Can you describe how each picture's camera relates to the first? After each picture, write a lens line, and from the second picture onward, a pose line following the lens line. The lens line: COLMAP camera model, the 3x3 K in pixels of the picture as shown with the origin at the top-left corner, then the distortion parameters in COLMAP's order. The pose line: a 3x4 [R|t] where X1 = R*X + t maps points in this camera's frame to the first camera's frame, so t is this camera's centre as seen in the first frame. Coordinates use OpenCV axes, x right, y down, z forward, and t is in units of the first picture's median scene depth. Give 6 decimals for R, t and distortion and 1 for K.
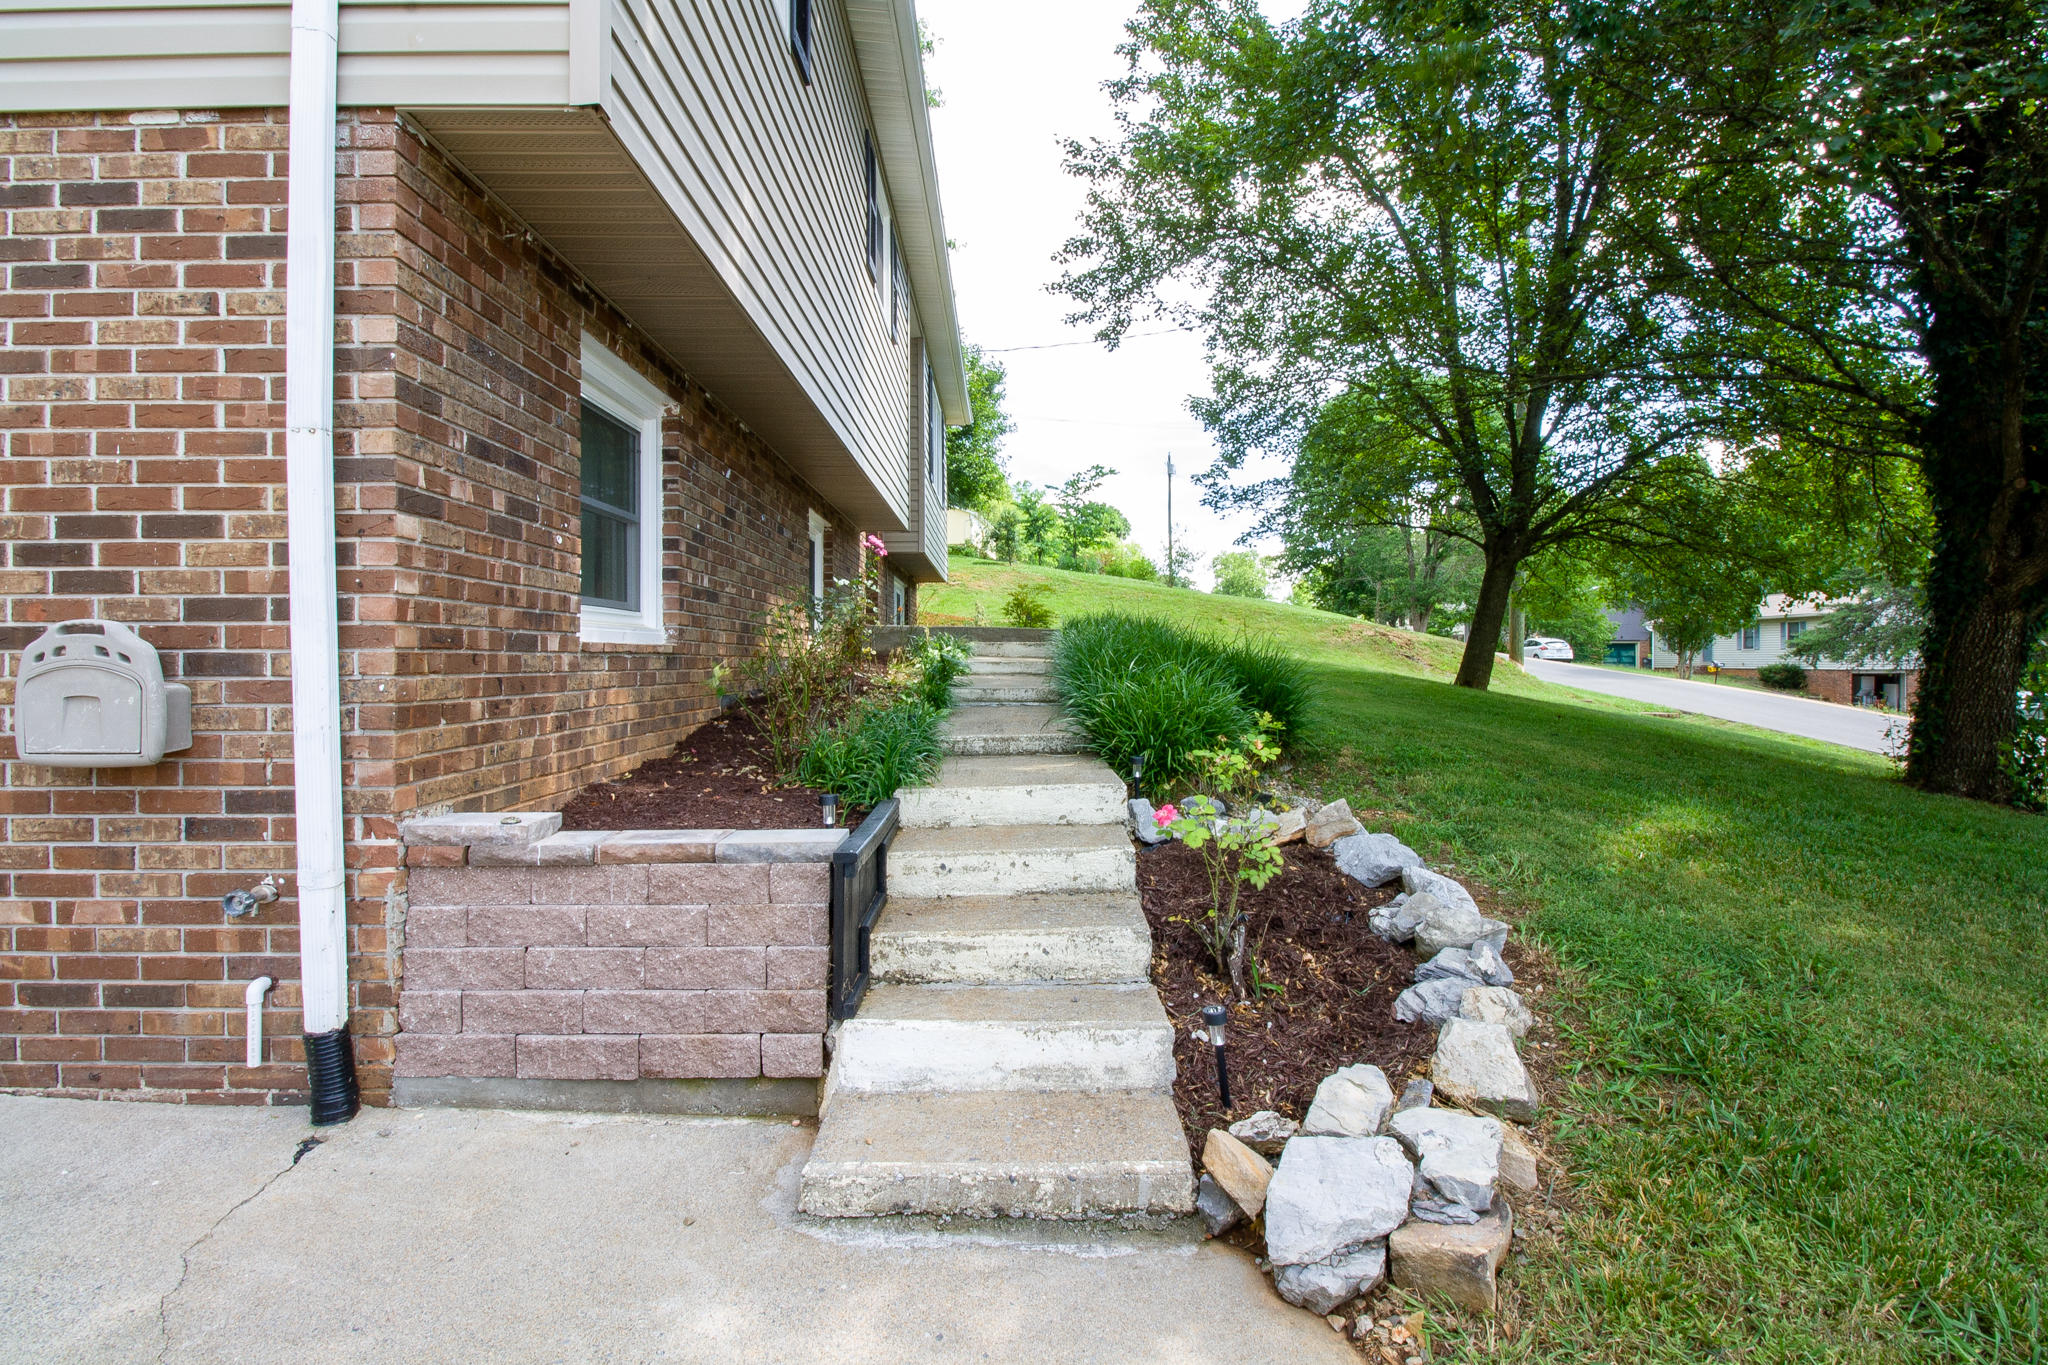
lens RADIAL K [[969.5, 0, 1036.0], [0, 969.5, 672.1], [0, 0, 1]] dist [0.000624, -0.013564]
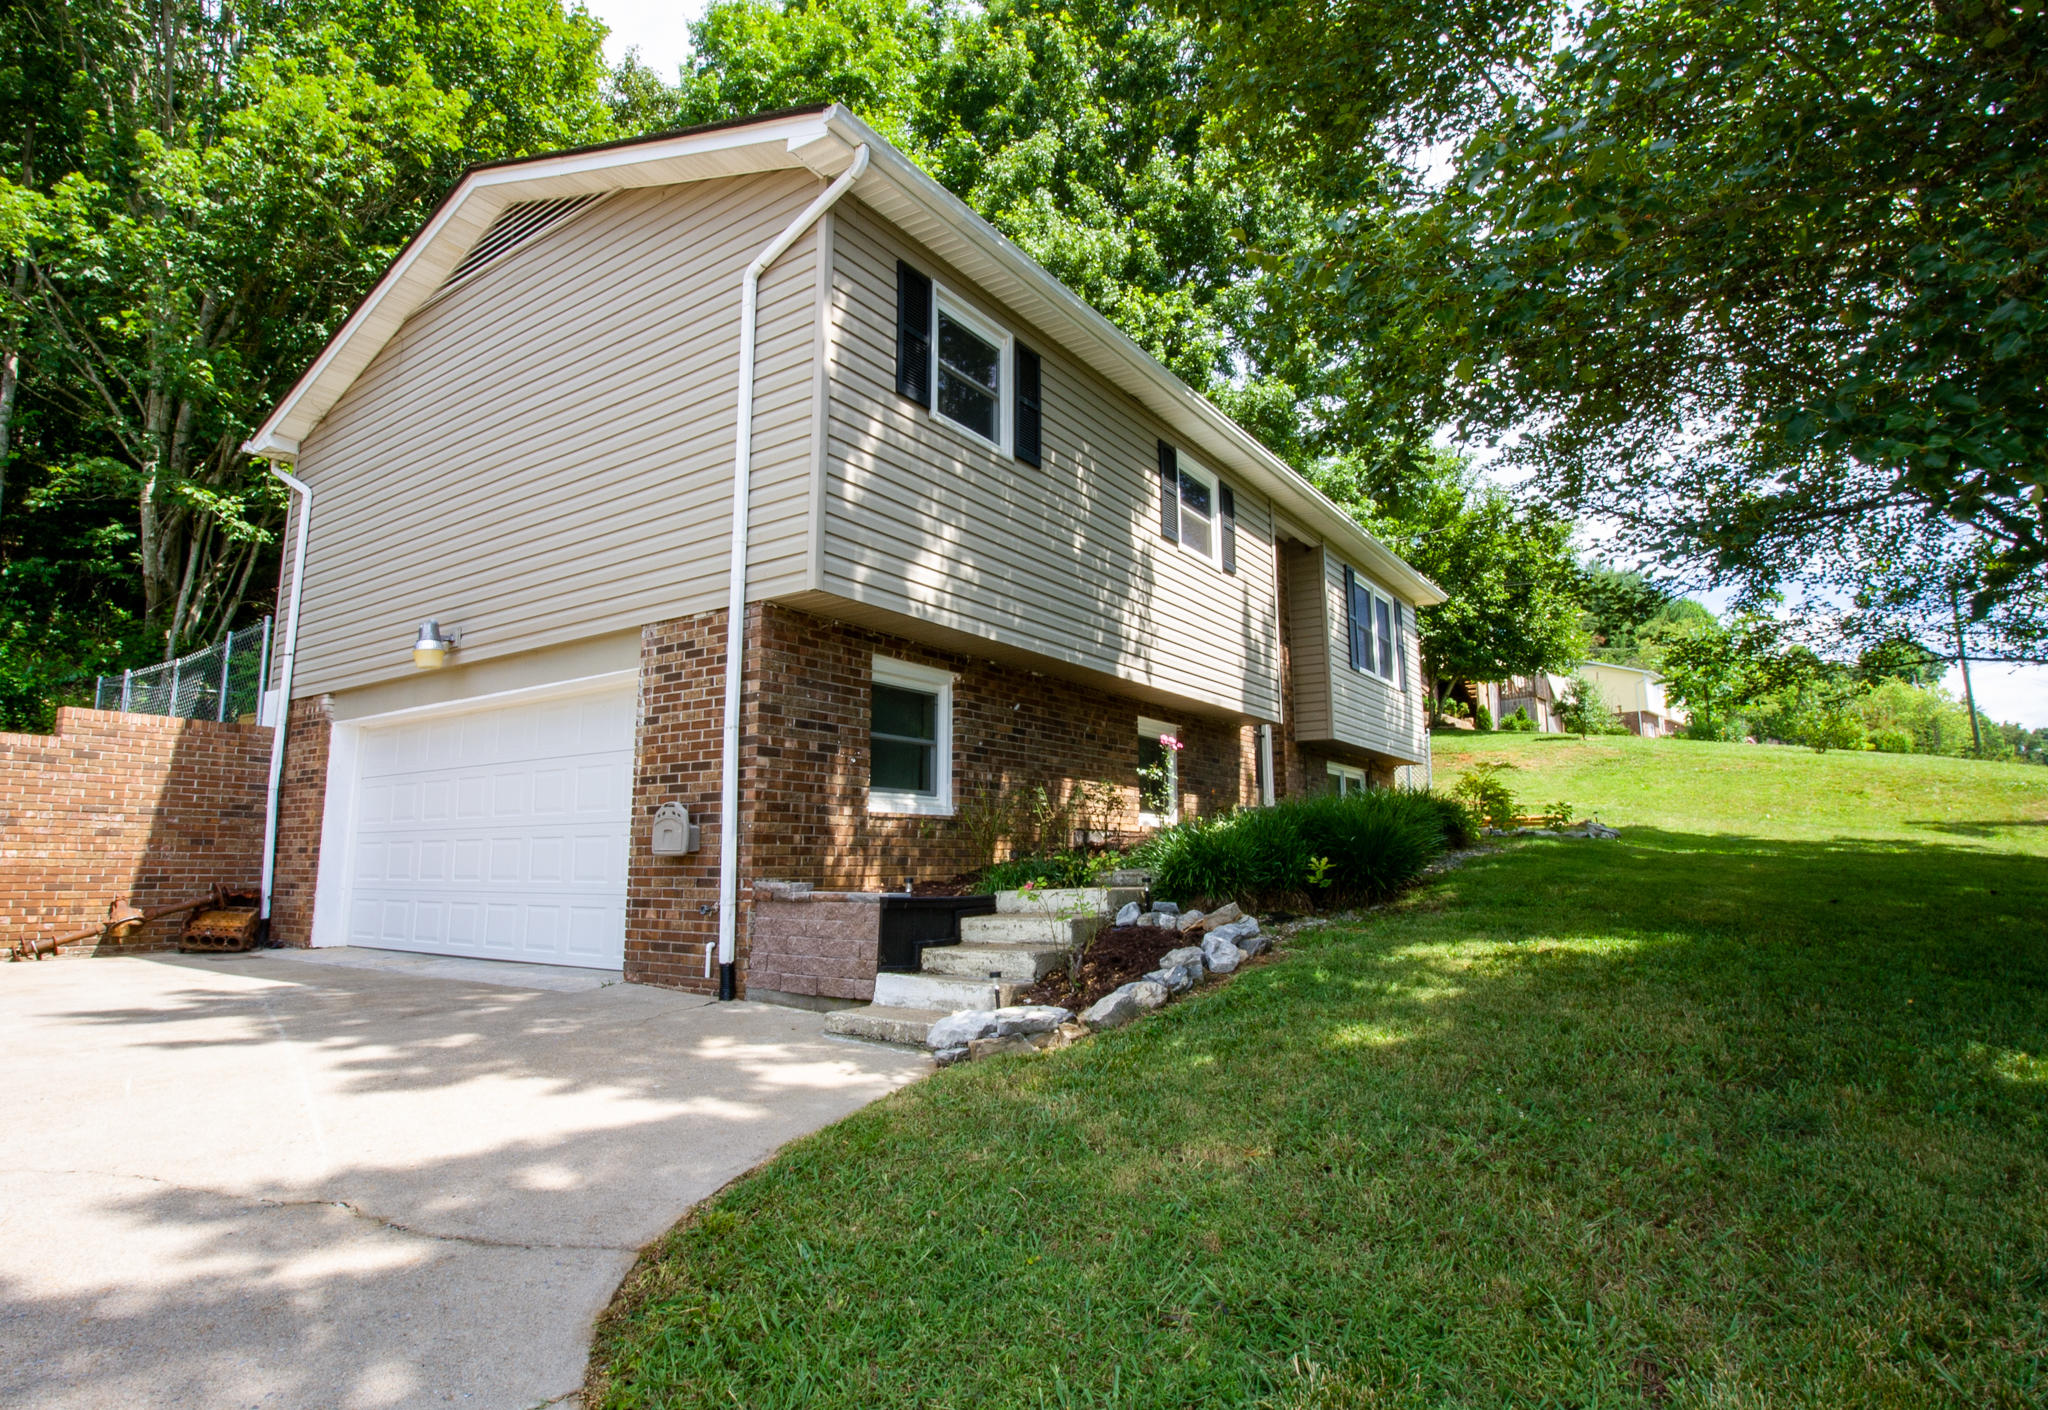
lens RADIAL K [[1077.6, 0, 981.5], [0, 1077.6, 695.0], [0, 0, 1]] dist [-0.019280, -0.001341]
pose [[0.787859, -0.093351, -0.608740, 1.523904], [-0.008932, 0.986609, -0.162857, 0.129303], [0.615791, 0.133745, 0.776475, -0.839463]]
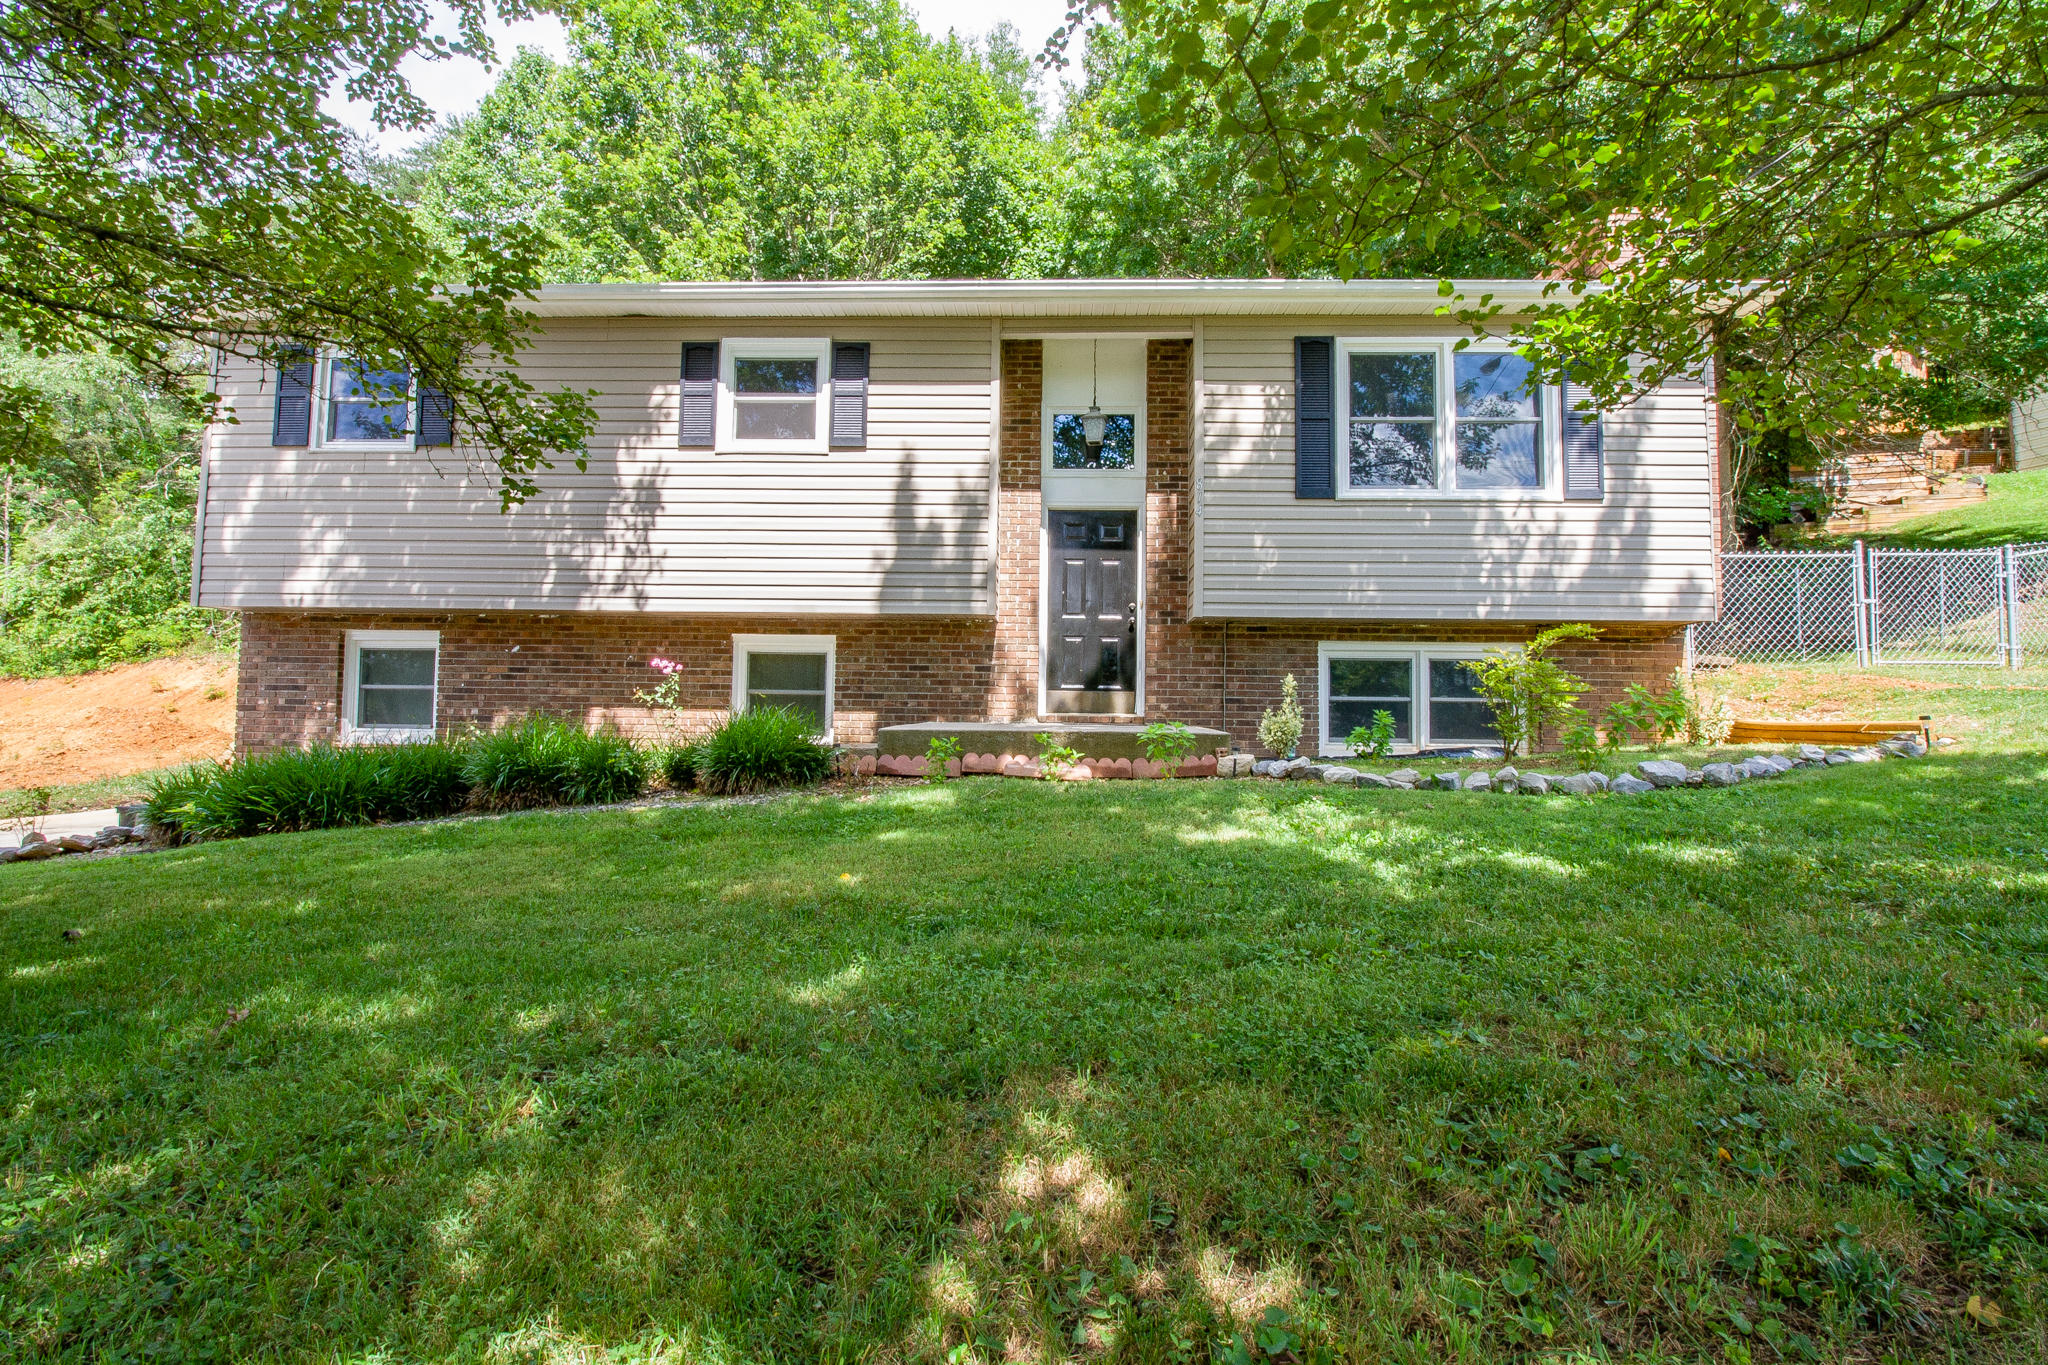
lens RADIAL K [[951.7, 0, 1028.7], [0, 951.7, 669.5], [0, 0, 1]] dist [-0.001125, -0.012162]
pose [[-0.067734, -0.062008, -0.995775, 3.018660], [-0.021580, 0.997924, -0.060673, -0.175957], [0.997470, 0.017379, -0.068932, 4.556747]]
